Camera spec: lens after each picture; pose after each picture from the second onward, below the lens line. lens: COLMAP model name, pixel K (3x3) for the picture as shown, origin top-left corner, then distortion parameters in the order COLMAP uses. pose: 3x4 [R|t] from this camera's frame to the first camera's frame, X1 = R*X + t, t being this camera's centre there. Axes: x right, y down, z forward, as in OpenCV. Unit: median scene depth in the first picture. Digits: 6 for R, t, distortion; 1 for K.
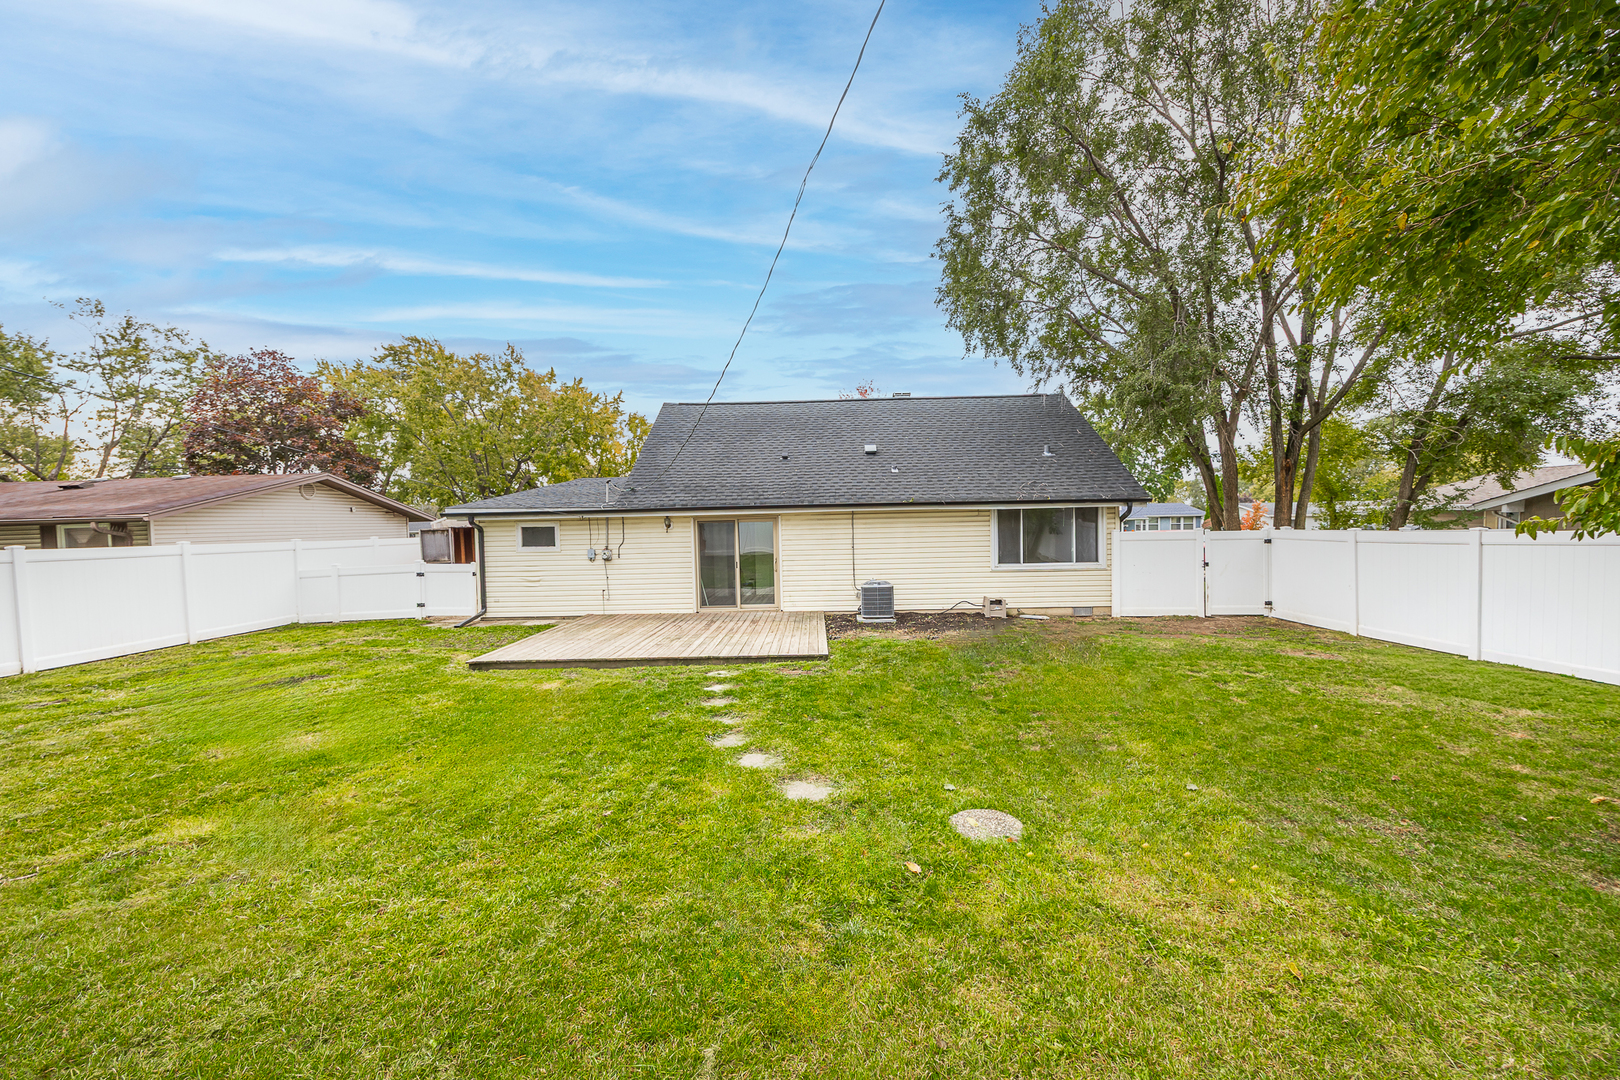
lens RADIAL K [[619.6, 0, 811.2], [0, 619.6, 546.5], [0, 0, 1]] dist [-0.000241, 0.000082]
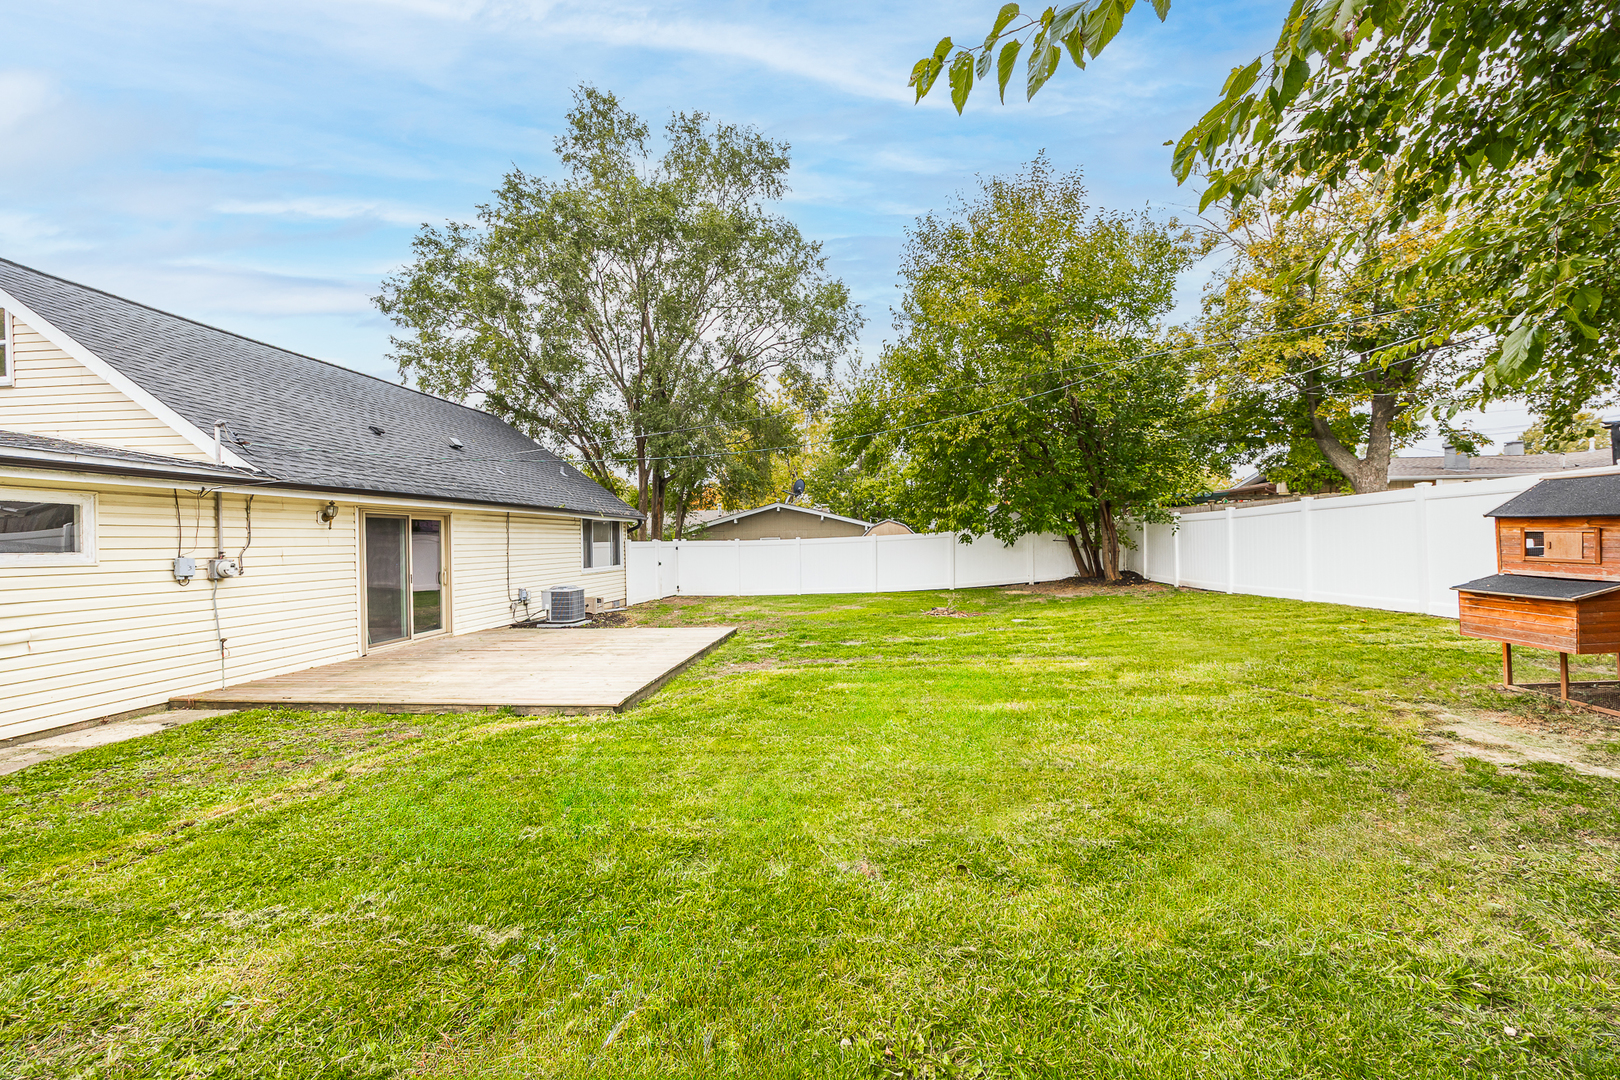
lens RADIAL K [[619.6, 0, 811.2], [0, 619.6, 546.5], [0, 0, 1]] dist [-0.000241, 0.000082]
pose [[0.090189, 0.011599, 0.995857, -0.781181], [0.048805, 0.998679, -0.016051, 0.027425], [-0.994728, 0.050050, 0.089503, 0.477710]]
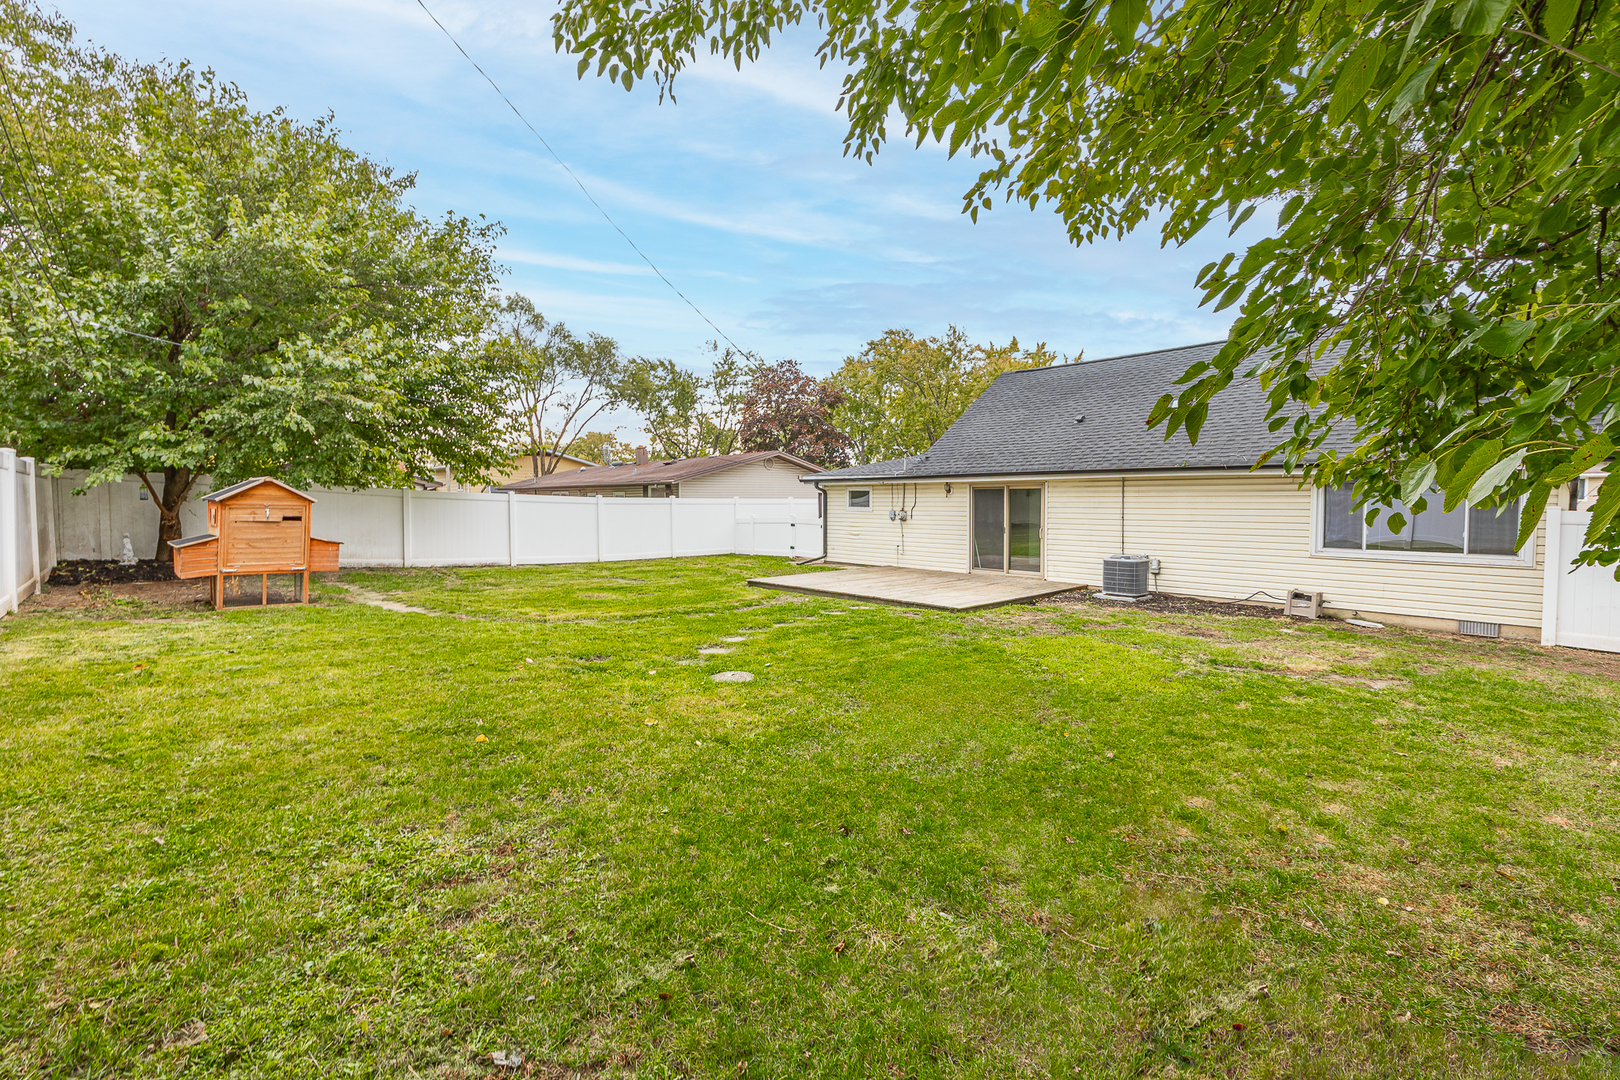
lens RADIAL K [[670.2, 0, 808.3], [0, 670.2, 535.6], [0, 0, 1]] dist [-0.000239, 0.000010]
pose [[0.708705, 0.060424, -0.702913, 0.427690], [-0.043574, 0.998172, 0.041872, 0.006262], [0.704158, 0.000954, 0.710043, -0.014802]]
